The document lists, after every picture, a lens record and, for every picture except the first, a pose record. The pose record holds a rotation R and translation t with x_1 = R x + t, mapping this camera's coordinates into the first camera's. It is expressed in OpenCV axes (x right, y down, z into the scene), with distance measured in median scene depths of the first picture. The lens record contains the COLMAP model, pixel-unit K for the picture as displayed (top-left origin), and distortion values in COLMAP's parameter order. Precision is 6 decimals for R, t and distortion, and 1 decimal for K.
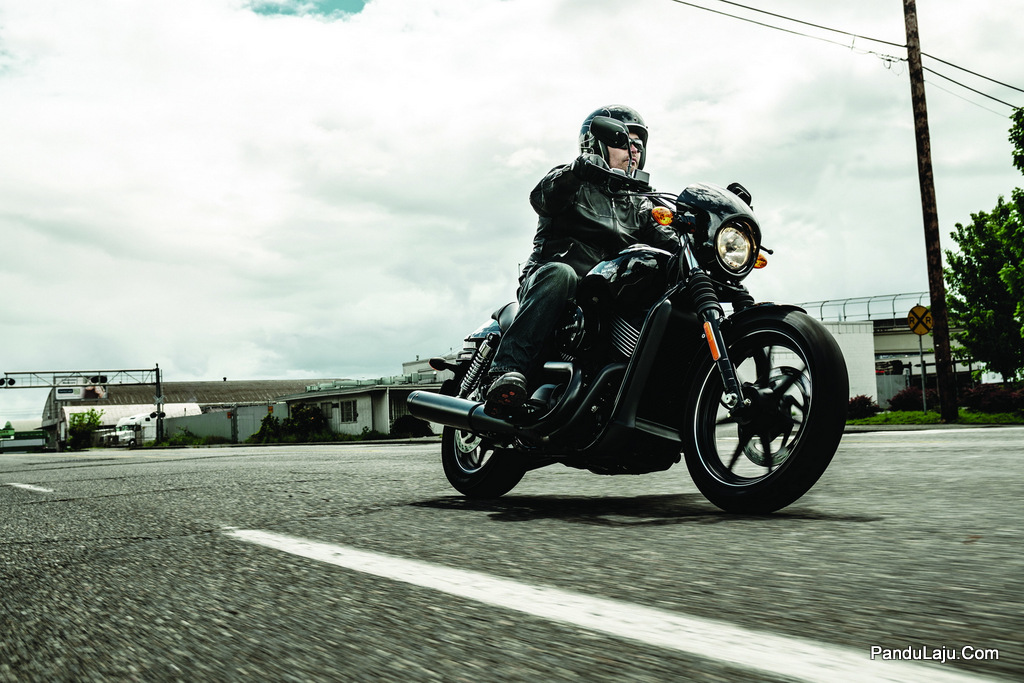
lens RADIAL K [[1100.4, 0, 512.6], [0, 1100.4, 338.6], [0, 0, 1]] dist [0.053262, 0.000000]
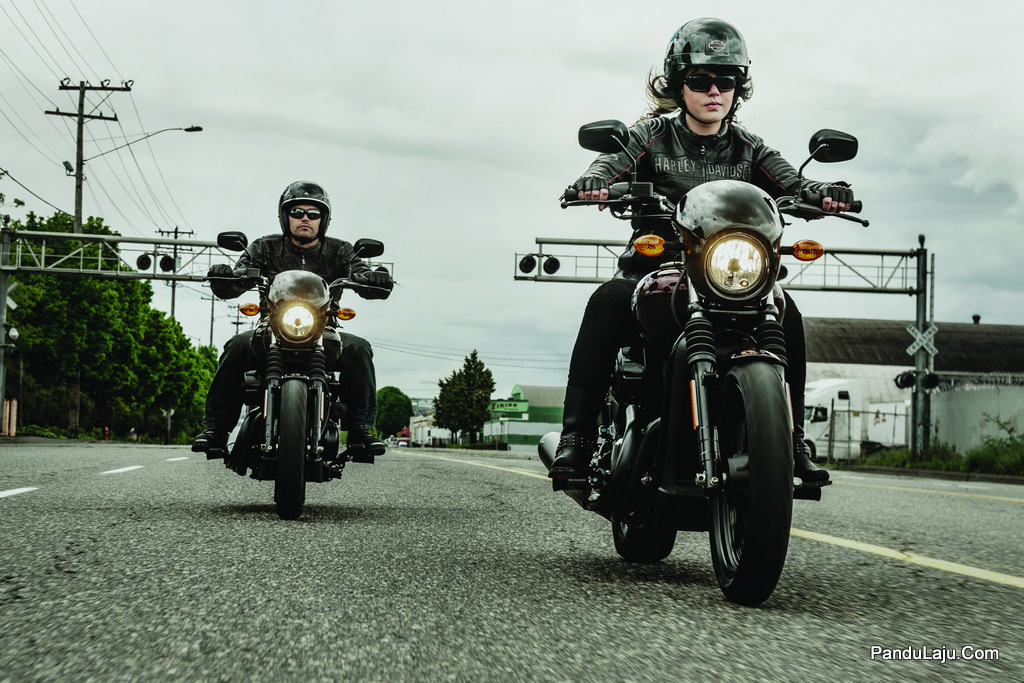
lens RADIAL K [[2172.6, 0, 512.8], [0, 2172.6, 339.9], [0, 0, 1]] dist [0.050806, 0.000000]
pose [[0.907971, 0.060645, -0.414621, -0.150706], [-0.045916, 0.997913, 0.045410, 0.030378], [0.416510, -0.022194, 0.908860, 0.314931]]
